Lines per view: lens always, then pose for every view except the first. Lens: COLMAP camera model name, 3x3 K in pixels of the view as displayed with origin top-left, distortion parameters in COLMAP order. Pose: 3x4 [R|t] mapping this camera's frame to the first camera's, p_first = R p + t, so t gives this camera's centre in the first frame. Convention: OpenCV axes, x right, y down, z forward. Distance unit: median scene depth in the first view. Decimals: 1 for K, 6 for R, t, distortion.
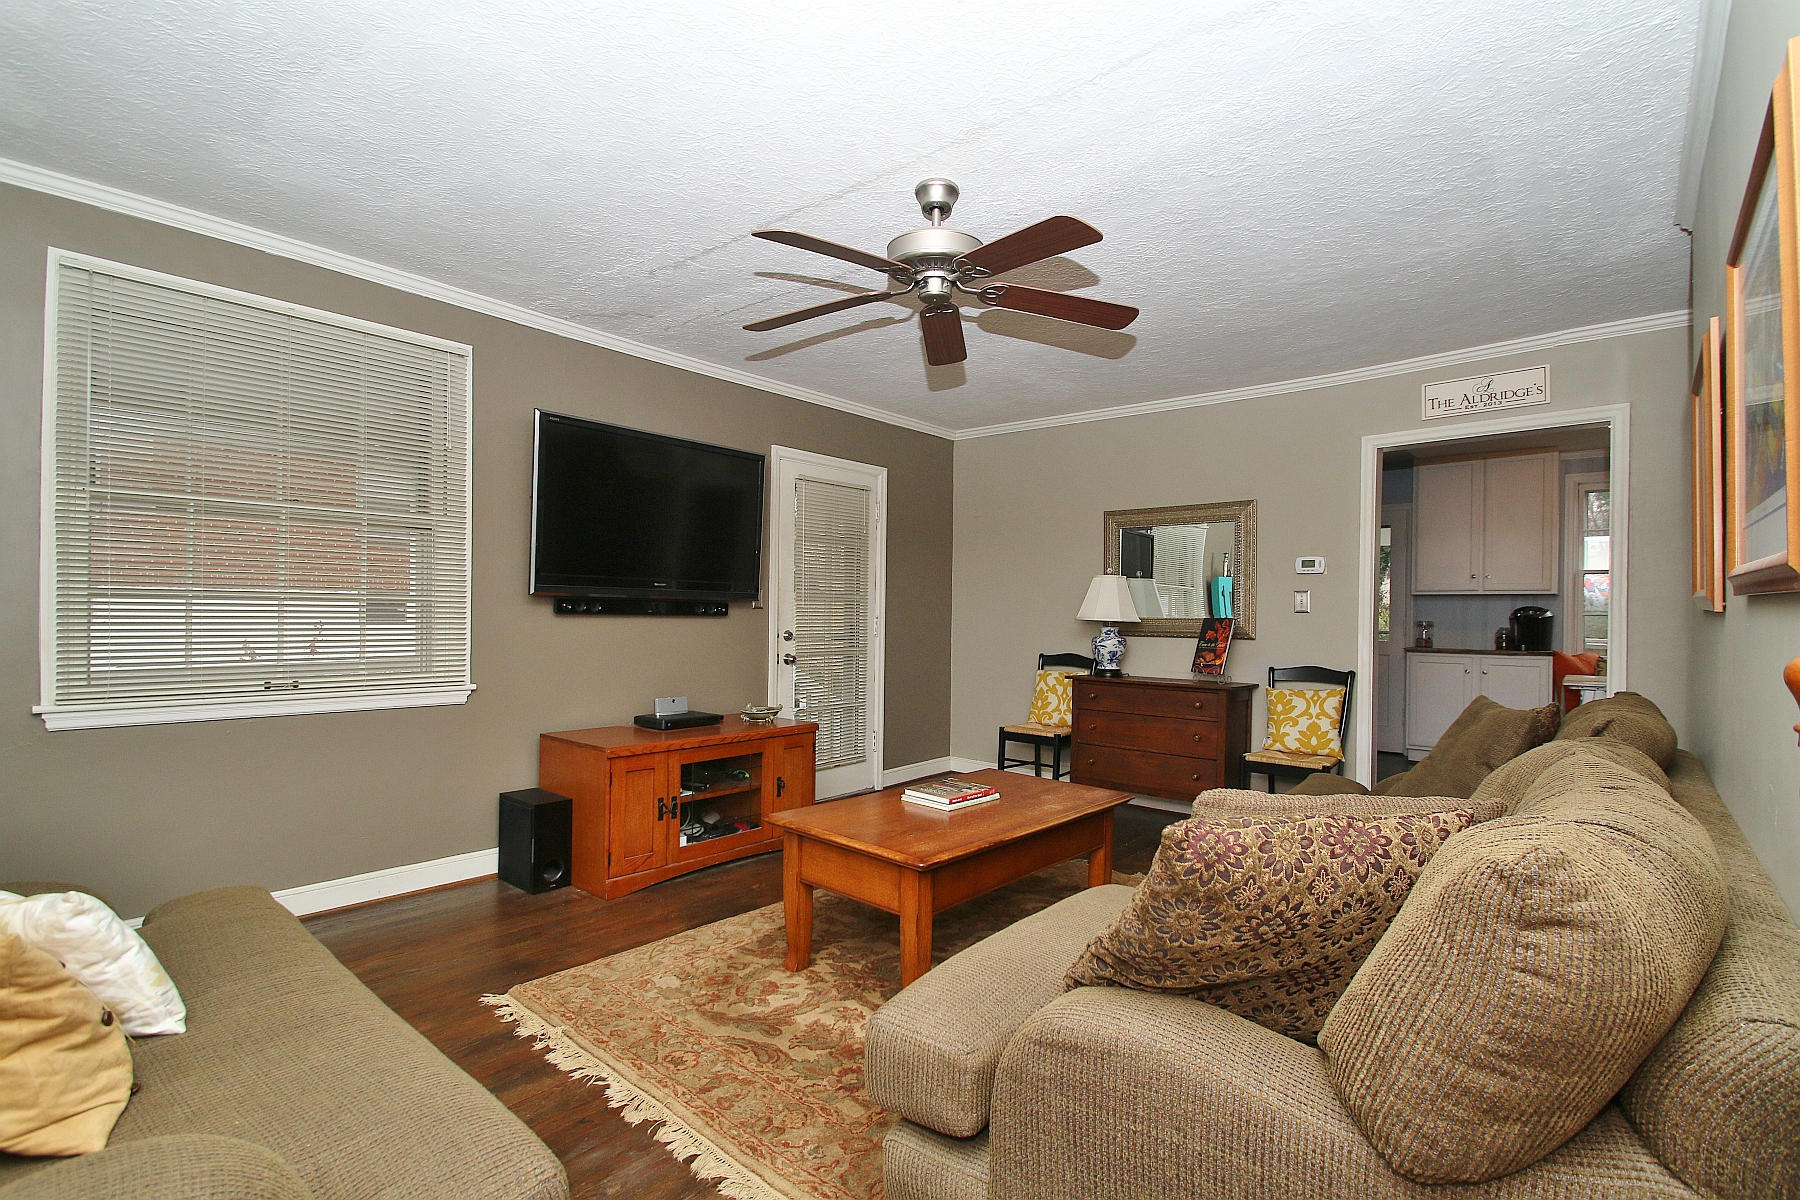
lens RADIAL K [[836.0, 0, 913.9], [0, 836.0, 604.1], [0, 0, 1]] dist [-0.000555, 0.000091]
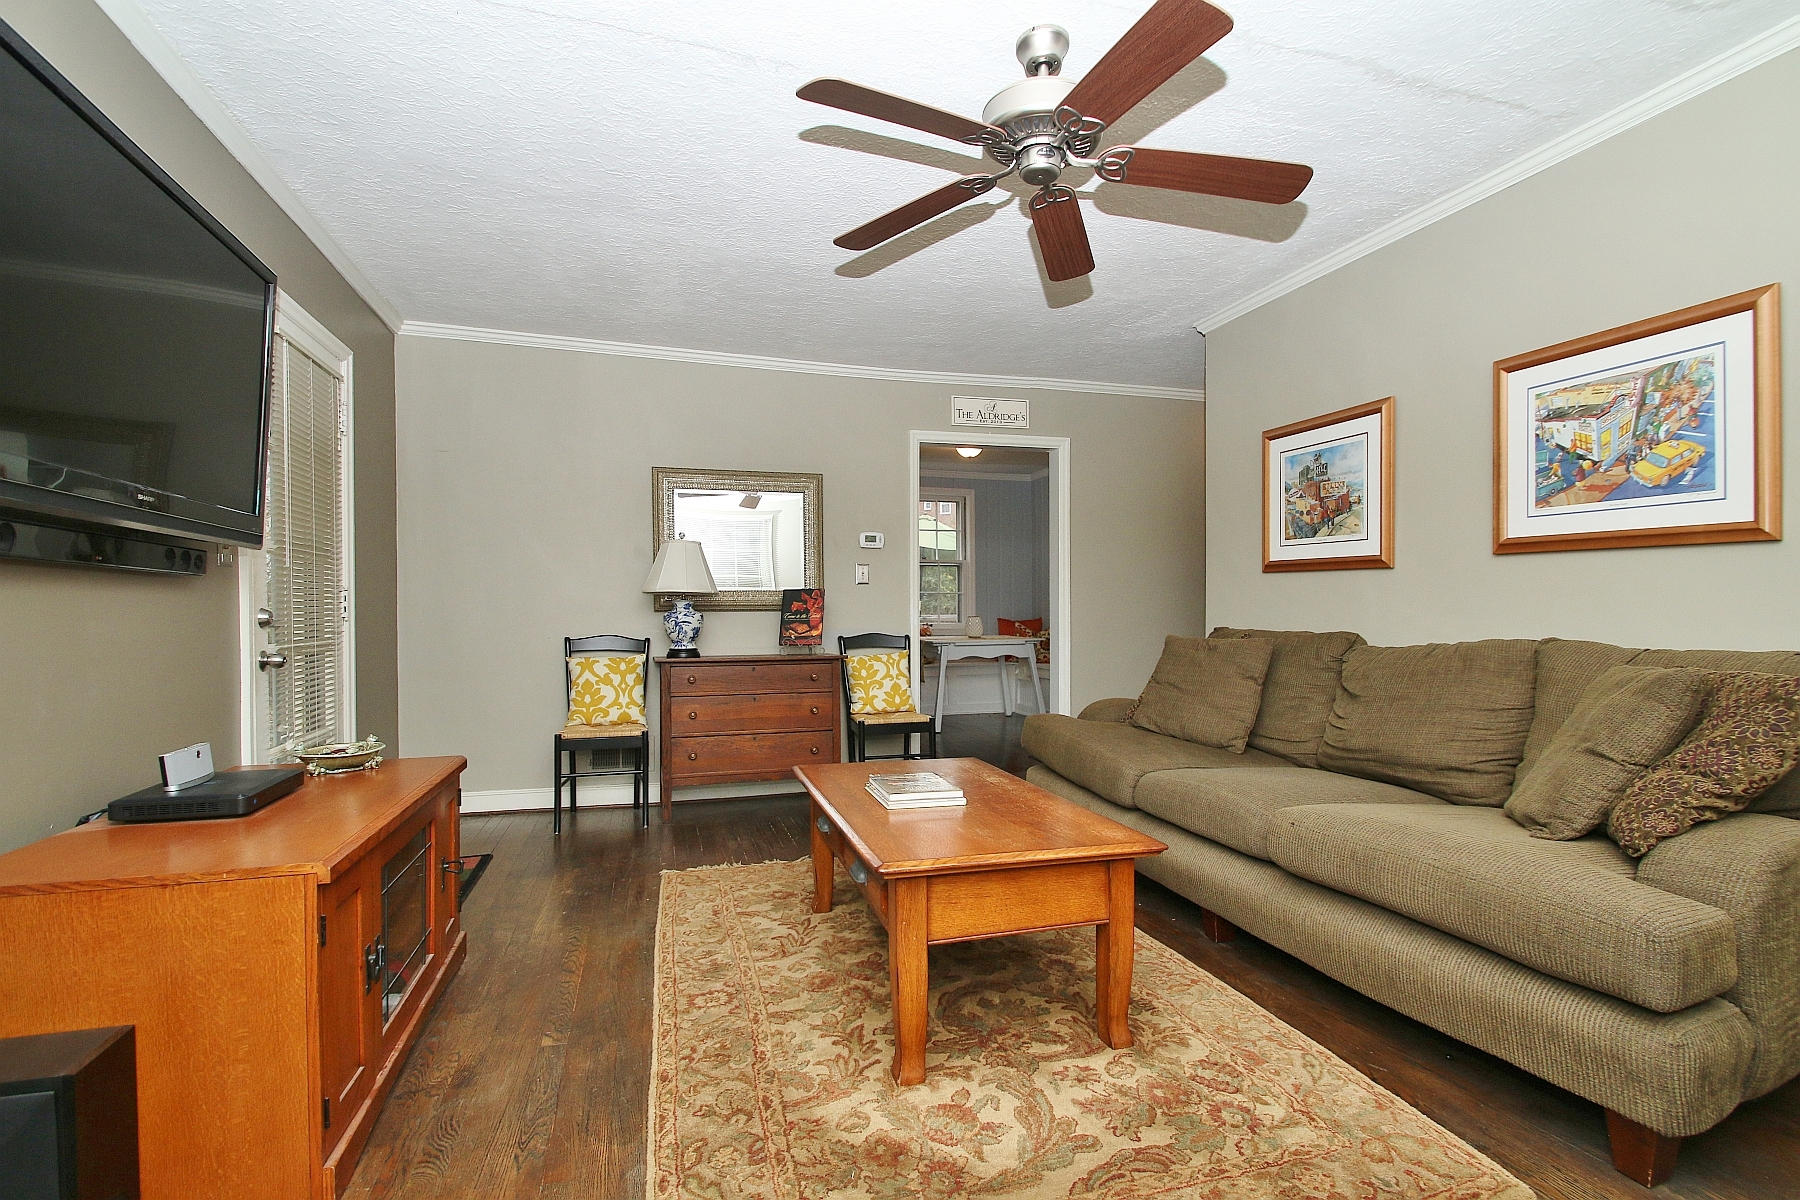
lens RADIAL K [[836.0, 0, 913.9], [0, 836.0, 604.1], [0, 0, 1]] dist [-0.000555, 0.000091]
pose [[0.528326, -0.010247, 0.848980, -0.423190], [0.001865, 0.999939, 0.010908, 0.024635], [-0.849040, -0.004180, 0.528312, 0.378179]]
